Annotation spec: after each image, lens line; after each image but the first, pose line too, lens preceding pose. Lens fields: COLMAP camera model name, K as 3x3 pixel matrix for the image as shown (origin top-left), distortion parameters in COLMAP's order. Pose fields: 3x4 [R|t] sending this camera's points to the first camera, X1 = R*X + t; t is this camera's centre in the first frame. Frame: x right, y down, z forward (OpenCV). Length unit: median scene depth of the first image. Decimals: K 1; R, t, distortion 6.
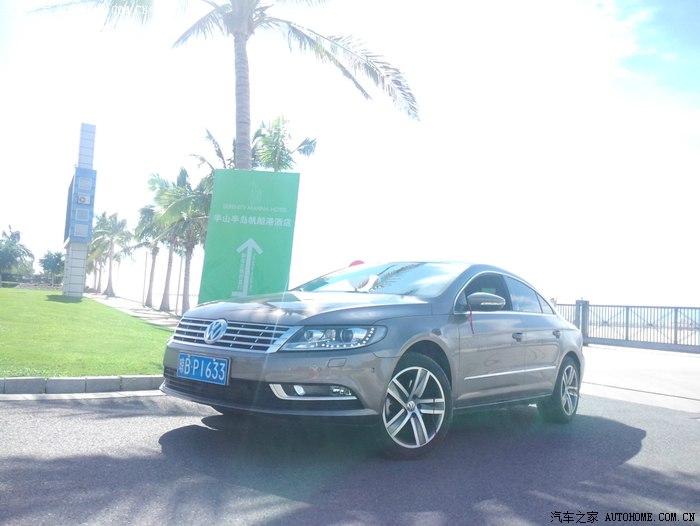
lens RADIAL K [[583.4, 0, 350.0], [0, 583.4, 263.0], [0, 0, 1]] dist [0.141906, -0.259419]
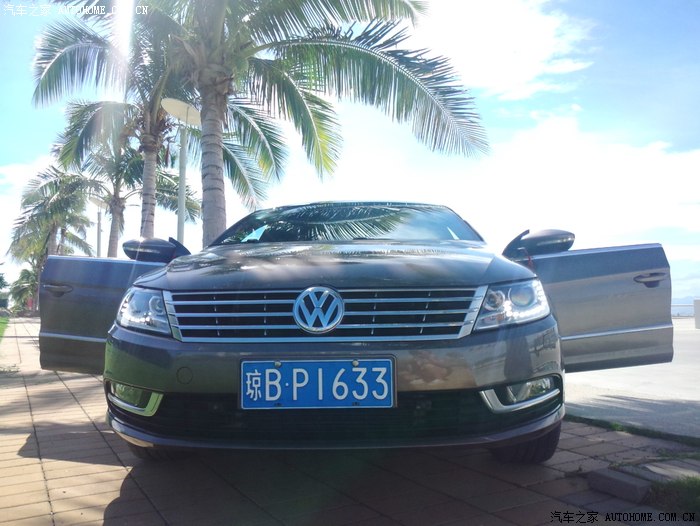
lens RADIAL K [[583.4, 0, 350.0], [0, 583.4, 263.0], [0, 0, 1]] dist [0.141906, -0.259419]
pose [[0.804569, -0.048027, 0.591914, -0.516695], [0.014033, 0.997984, 0.061900, 0.043334], [-0.593694, -0.041496, 0.803620, 0.574512]]
